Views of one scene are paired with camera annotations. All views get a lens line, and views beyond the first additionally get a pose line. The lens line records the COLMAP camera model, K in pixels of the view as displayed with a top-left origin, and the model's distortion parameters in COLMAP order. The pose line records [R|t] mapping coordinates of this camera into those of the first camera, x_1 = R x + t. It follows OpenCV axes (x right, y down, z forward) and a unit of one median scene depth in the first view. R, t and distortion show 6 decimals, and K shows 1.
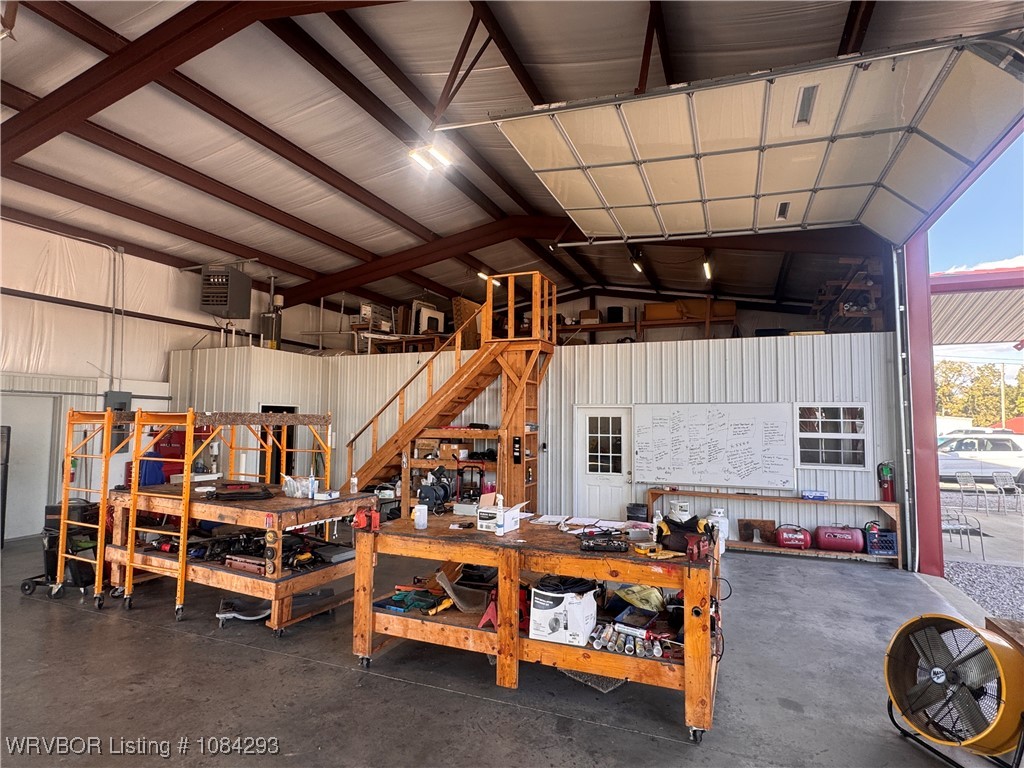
lens RADIAL K [[549.2, 0, 512.0], [0, 549.2, 384.0], [0, 0, 1]] dist [-0.001322, 0.000306]
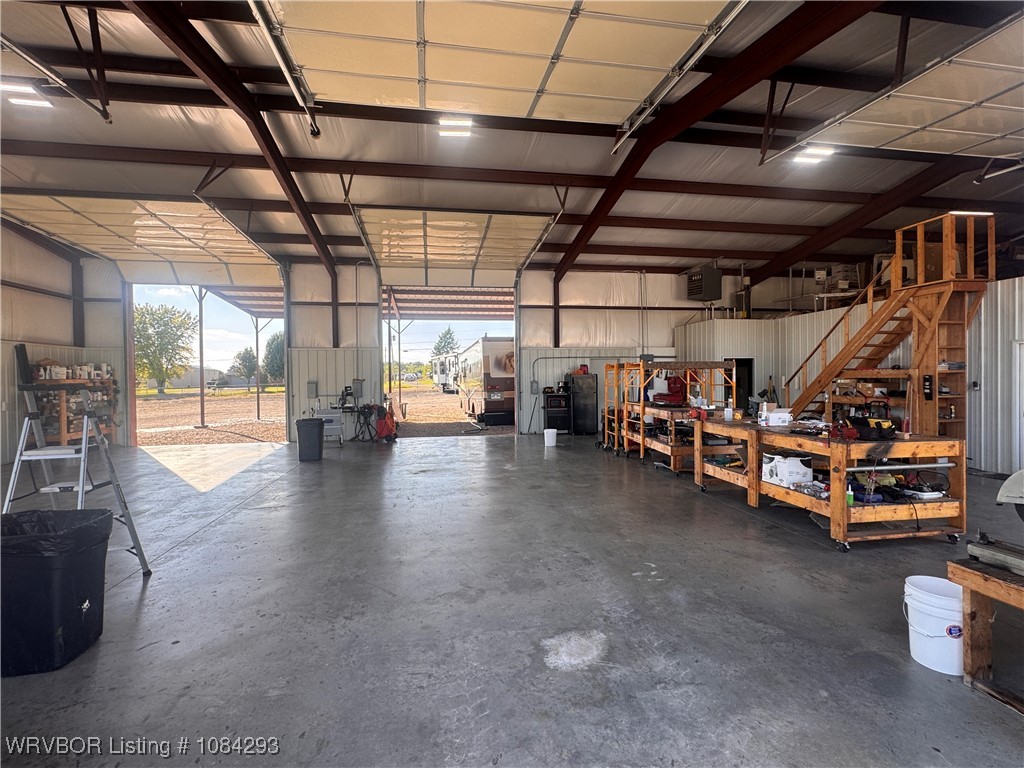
lens RADIAL K [[476.8, 0, 512.0], [0, 476.8, 384.0], [0, 0, 1]] dist [-0.001303, -0.000235]
pose [[0.530039, -0.004114, -0.847963, 0.353040], [0.073429, 0.996455, 0.041065, 0.014406], [0.844788, -0.084031, 0.528462, -0.176340]]
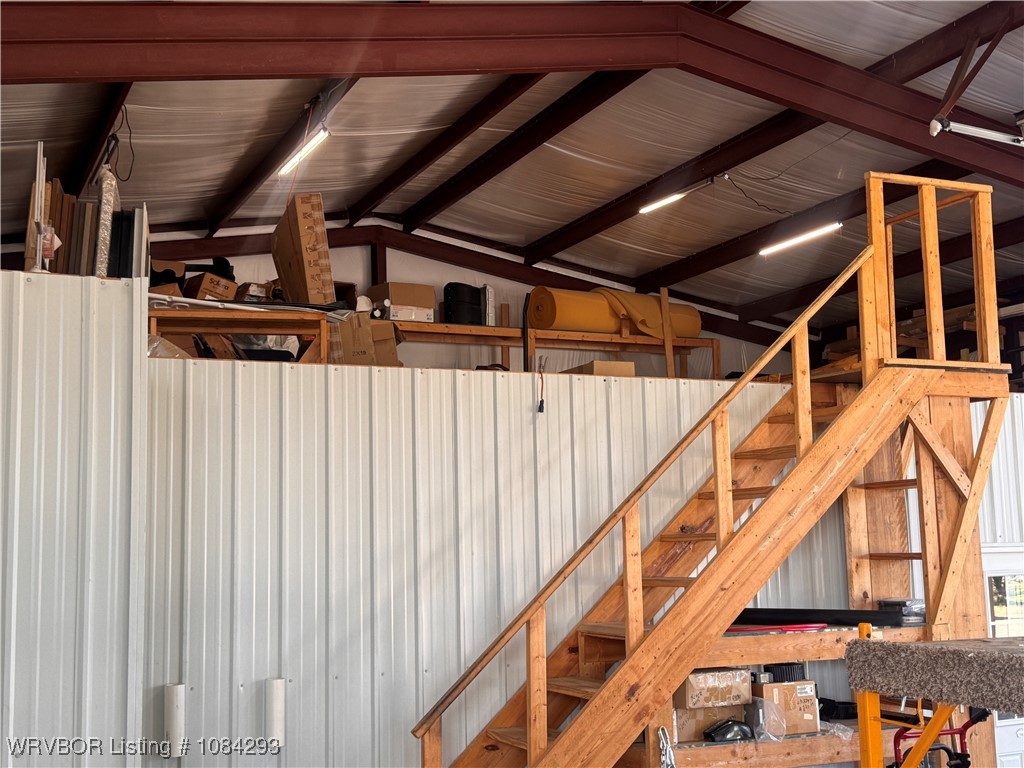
lens RADIAL K [[1251.4, 0, 512.0], [0, 1251.4, 384.0], [0, 0, 1]] dist [0.007509, 0.008447]
pose [[0.704987, 0.069155, 0.705841, -0.737731], [-0.018596, 0.996695, -0.079078, 0.001431], [-0.708976, 0.042623, 0.703943, 0.614037]]
